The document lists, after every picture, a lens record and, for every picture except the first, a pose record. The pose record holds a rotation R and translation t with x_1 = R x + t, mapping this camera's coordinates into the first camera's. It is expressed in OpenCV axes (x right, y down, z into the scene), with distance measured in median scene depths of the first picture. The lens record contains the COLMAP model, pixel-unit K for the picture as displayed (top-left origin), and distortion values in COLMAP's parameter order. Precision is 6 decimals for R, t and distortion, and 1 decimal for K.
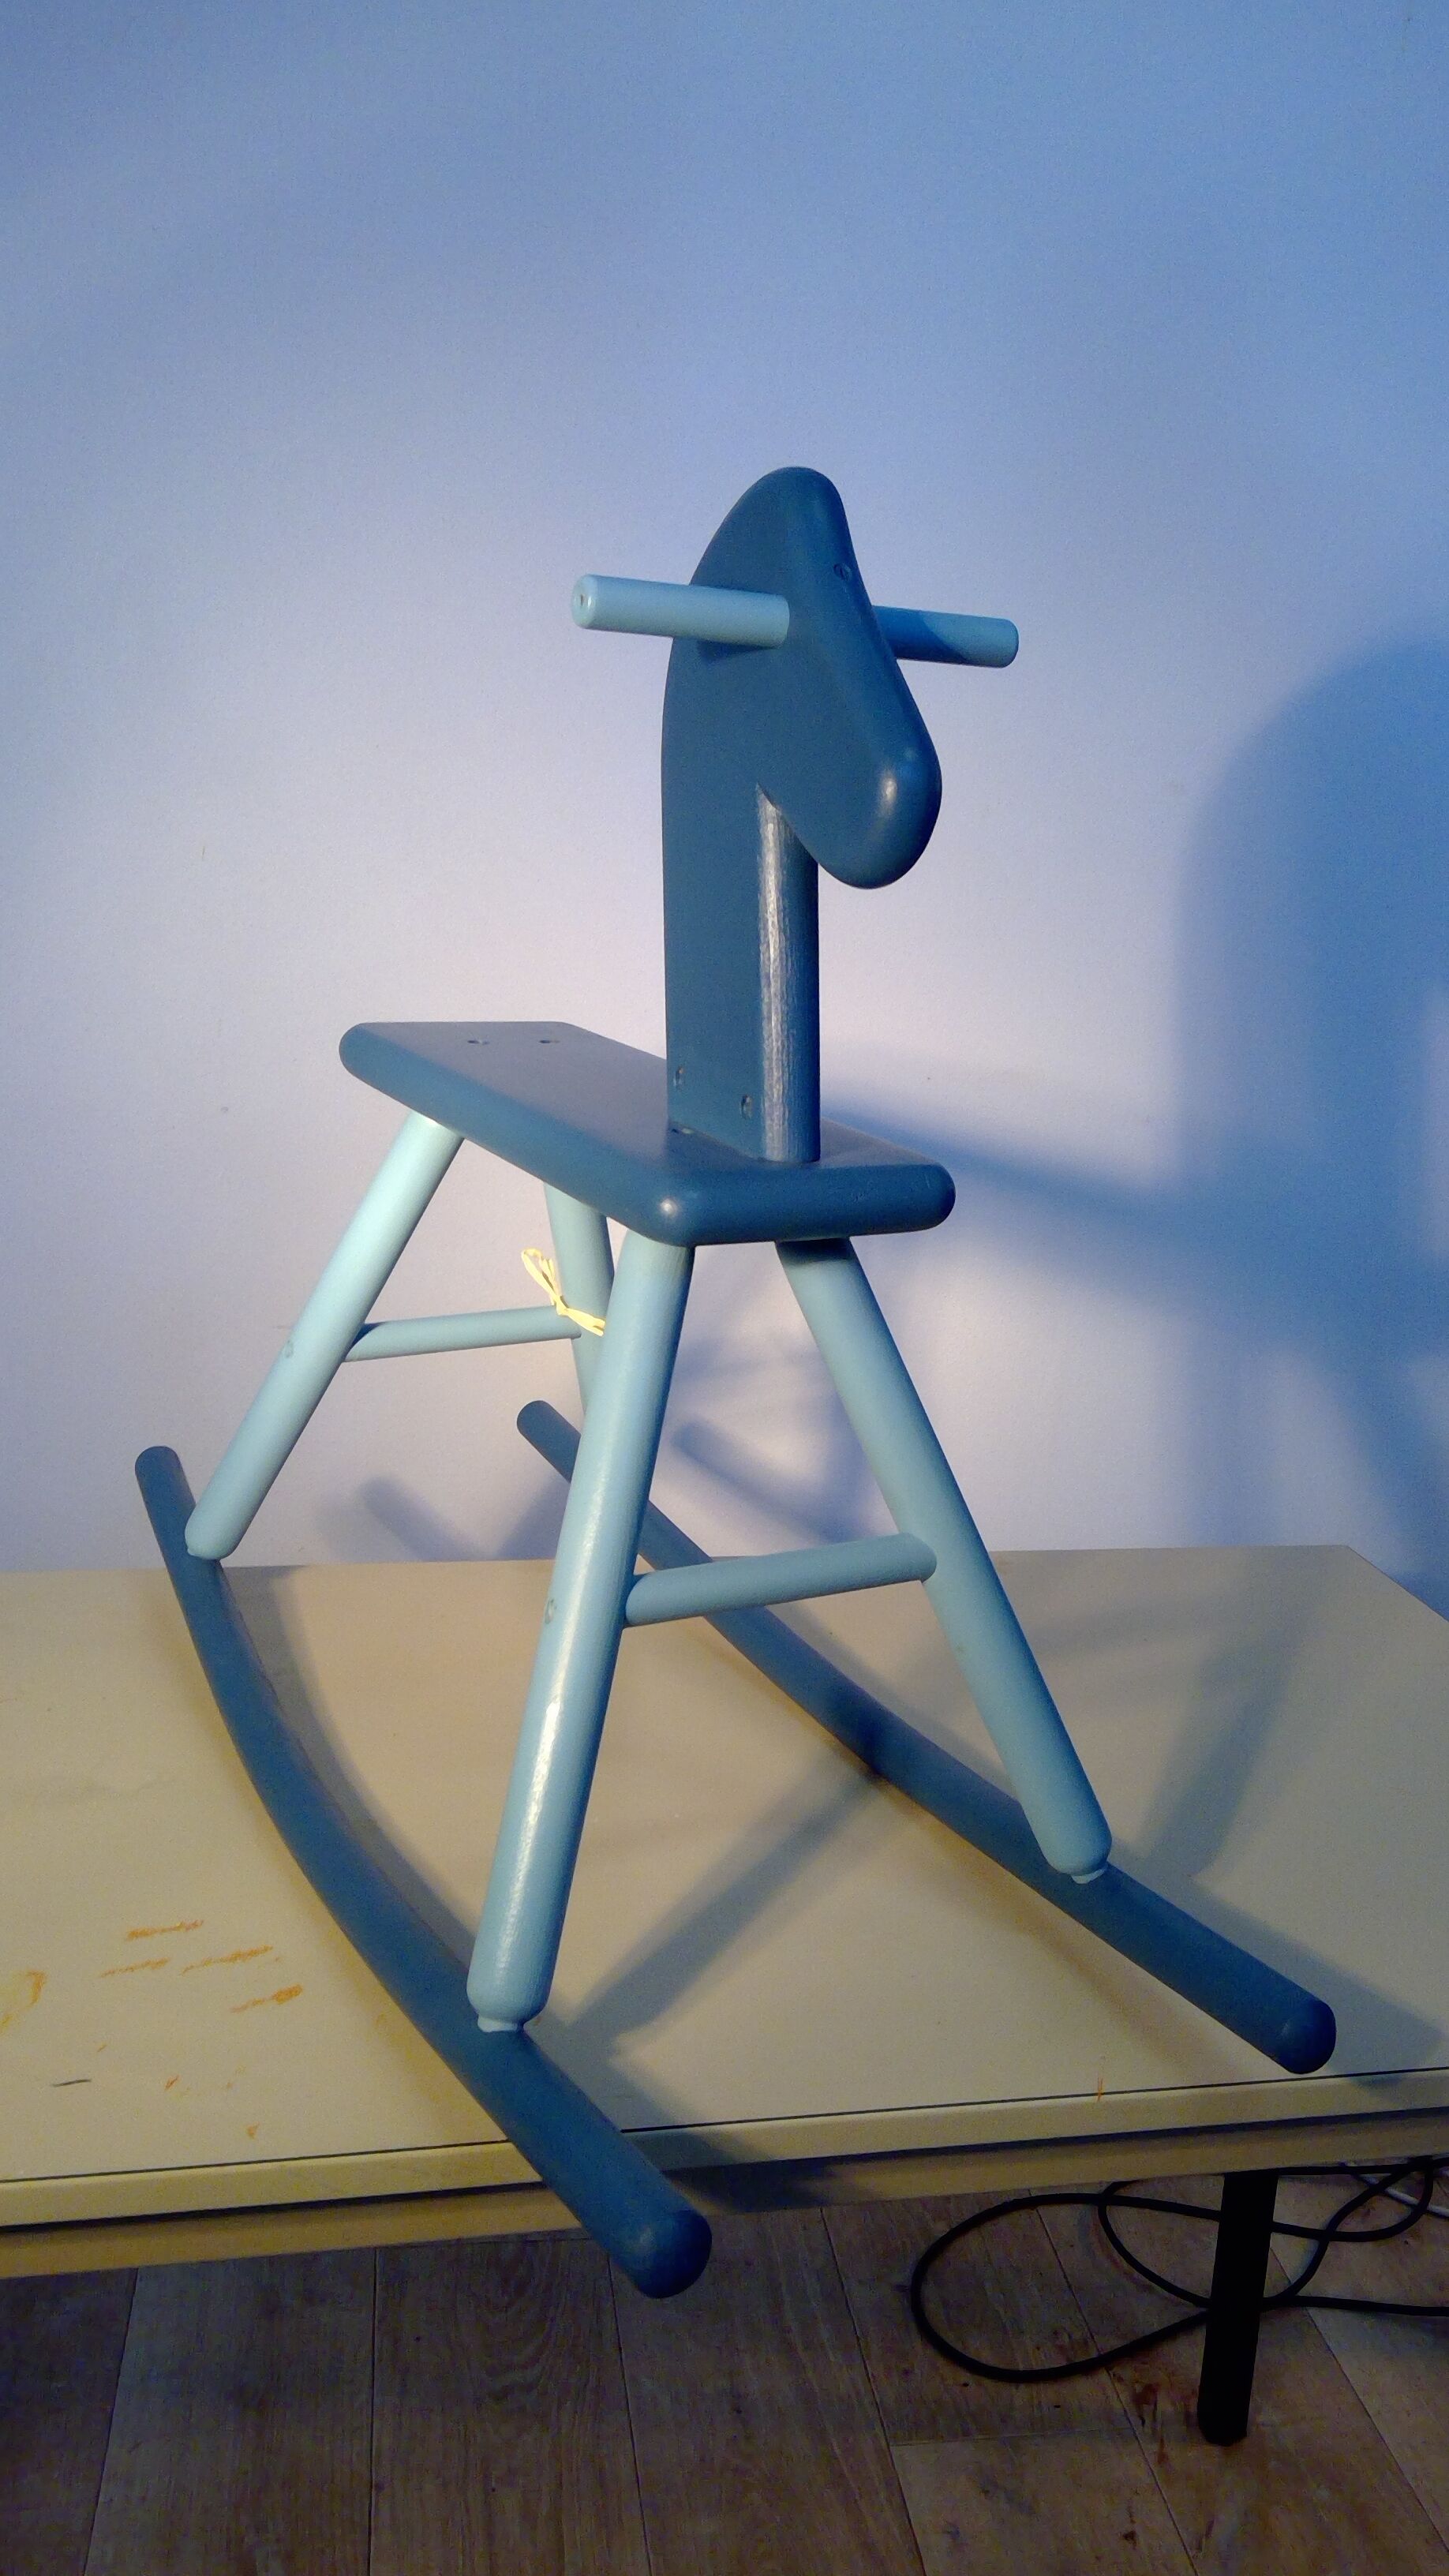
lens RADIAL K [[2068.7, 0, 724.2], [0, 2068.7, 1275.6], [0, 0, 1]] dist [0.071664, -0.112443]
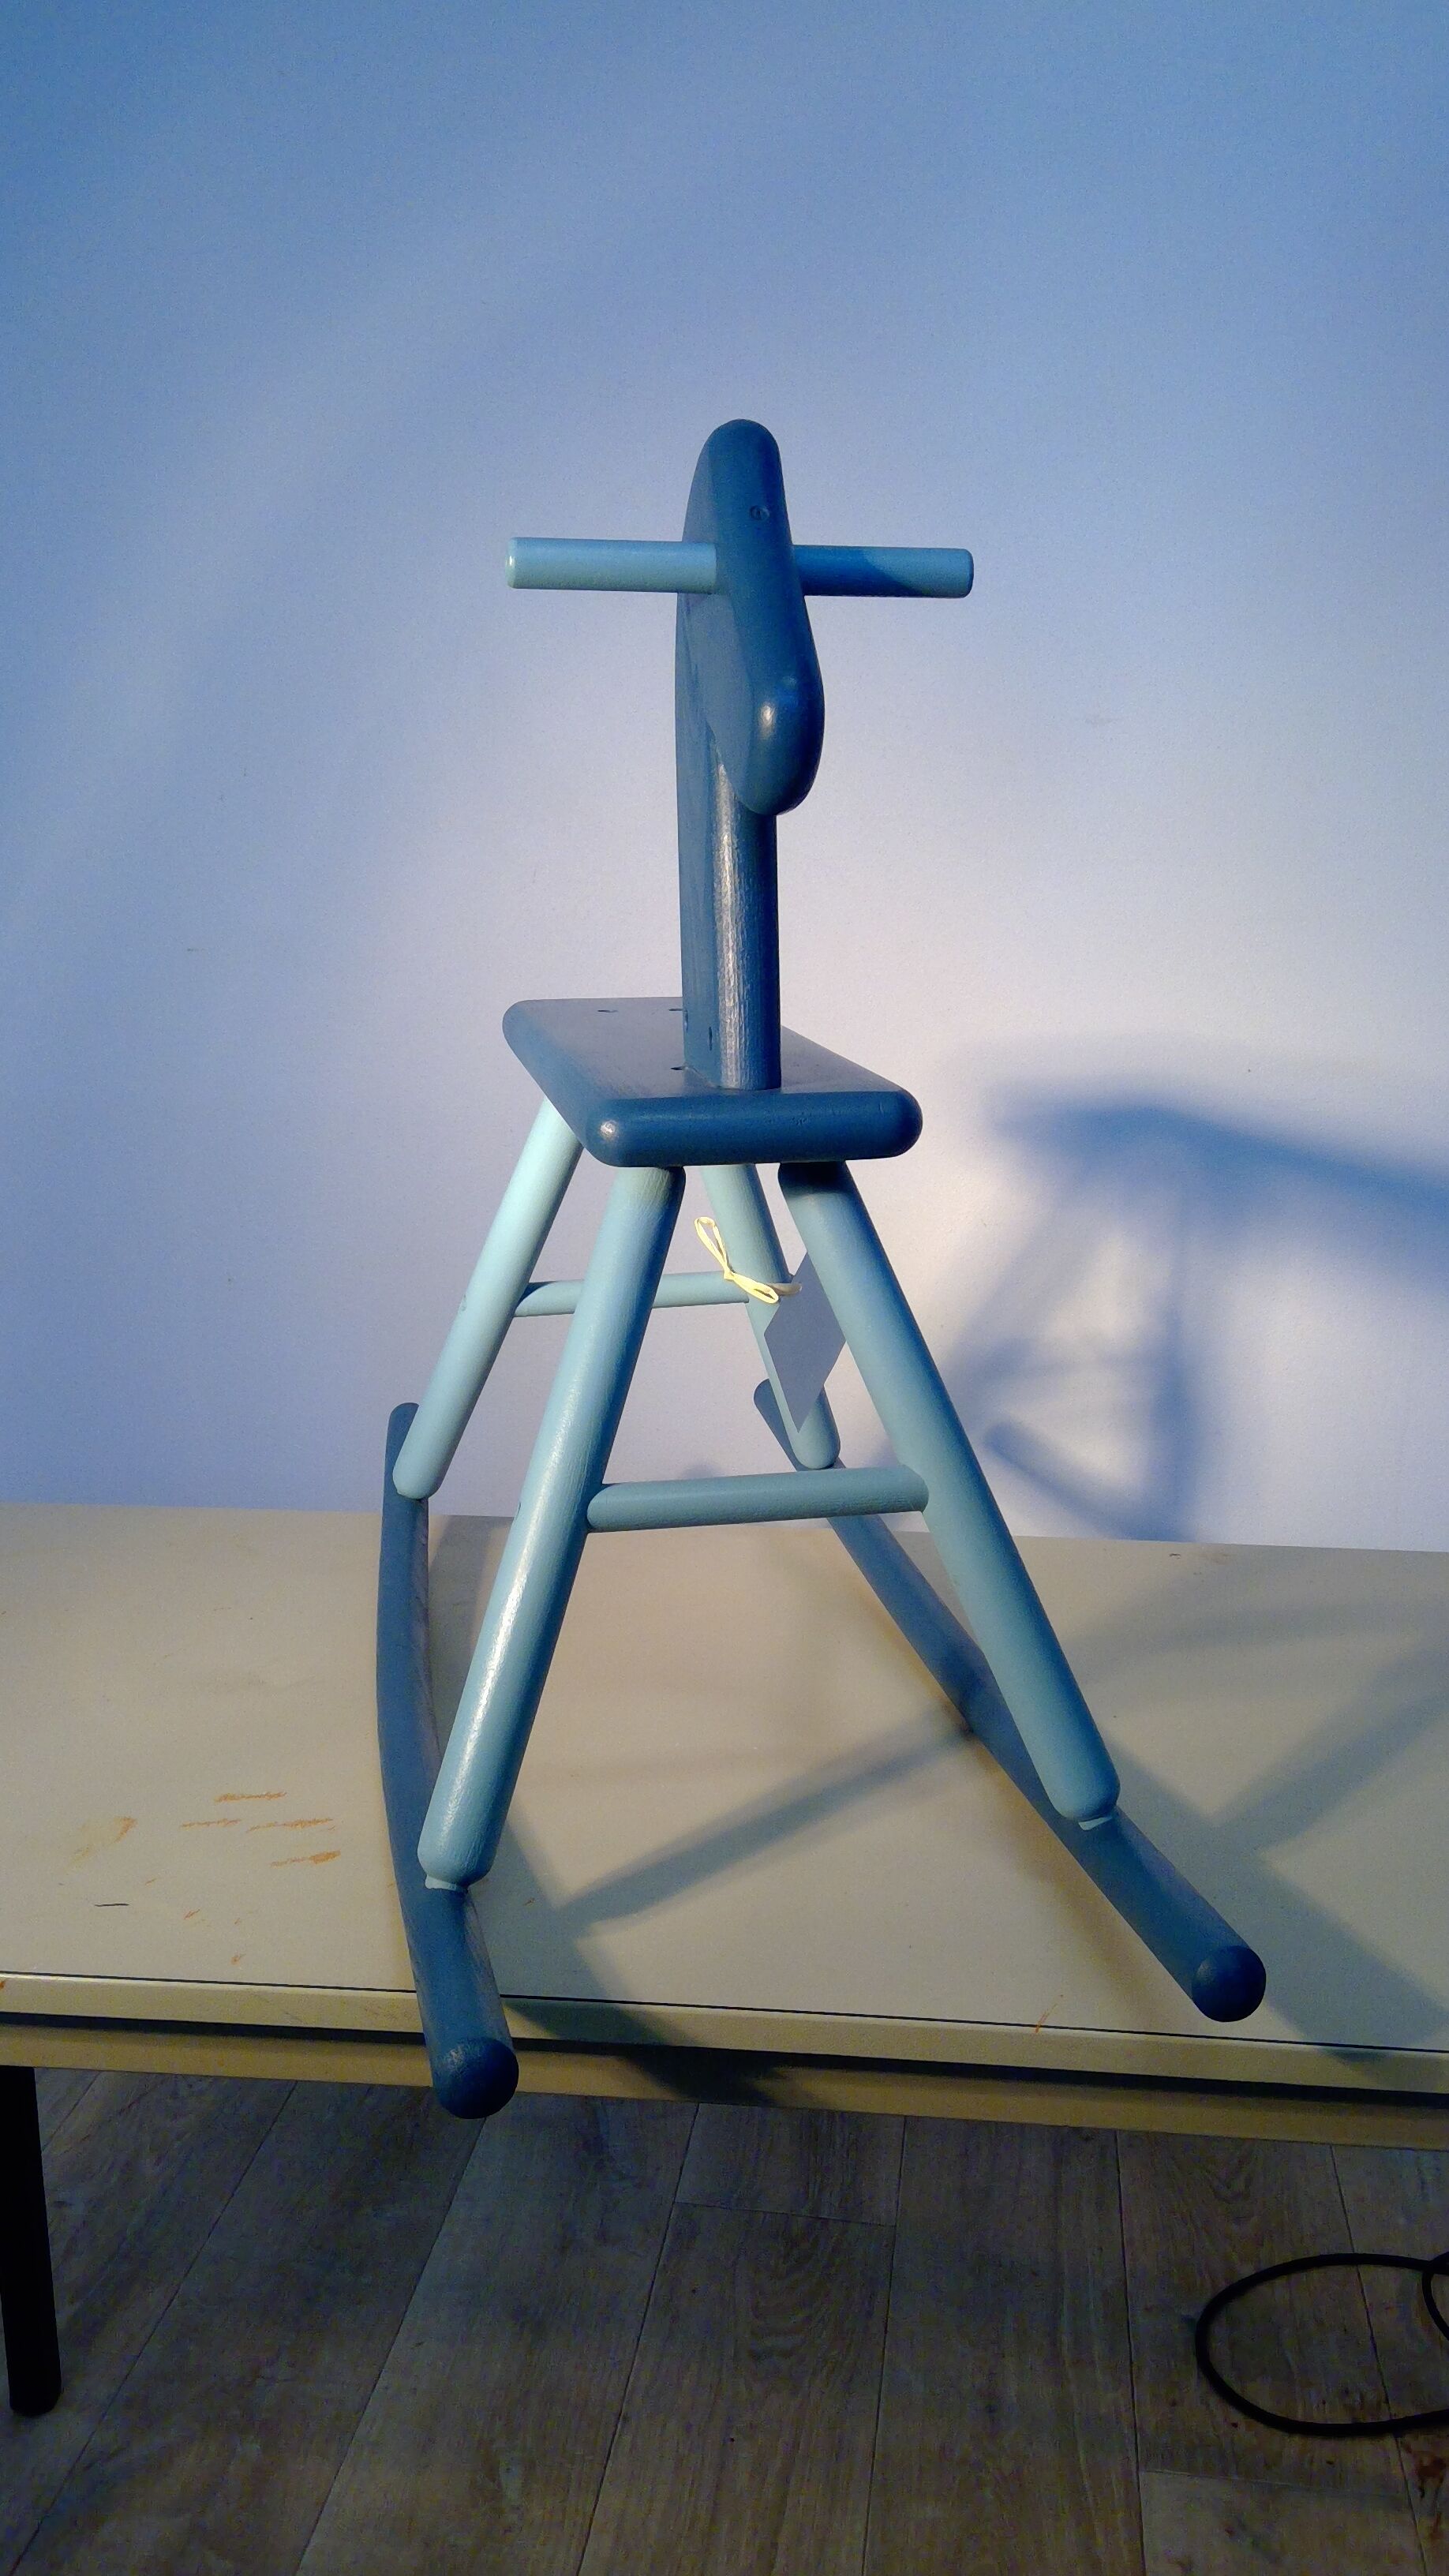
lens RADIAL K [[2064.5, 0, 724.5], [0, 2064.5, 1288.0], [0, 0, 1]] dist [0.055037, -0.085092]
pose [[0.959405, 0.016206, -0.281566, 0.160423], [-0.022877, 0.999530, -0.020419, 0.033818], [0.281103, 0.026032, 0.959324, 0.001179]]
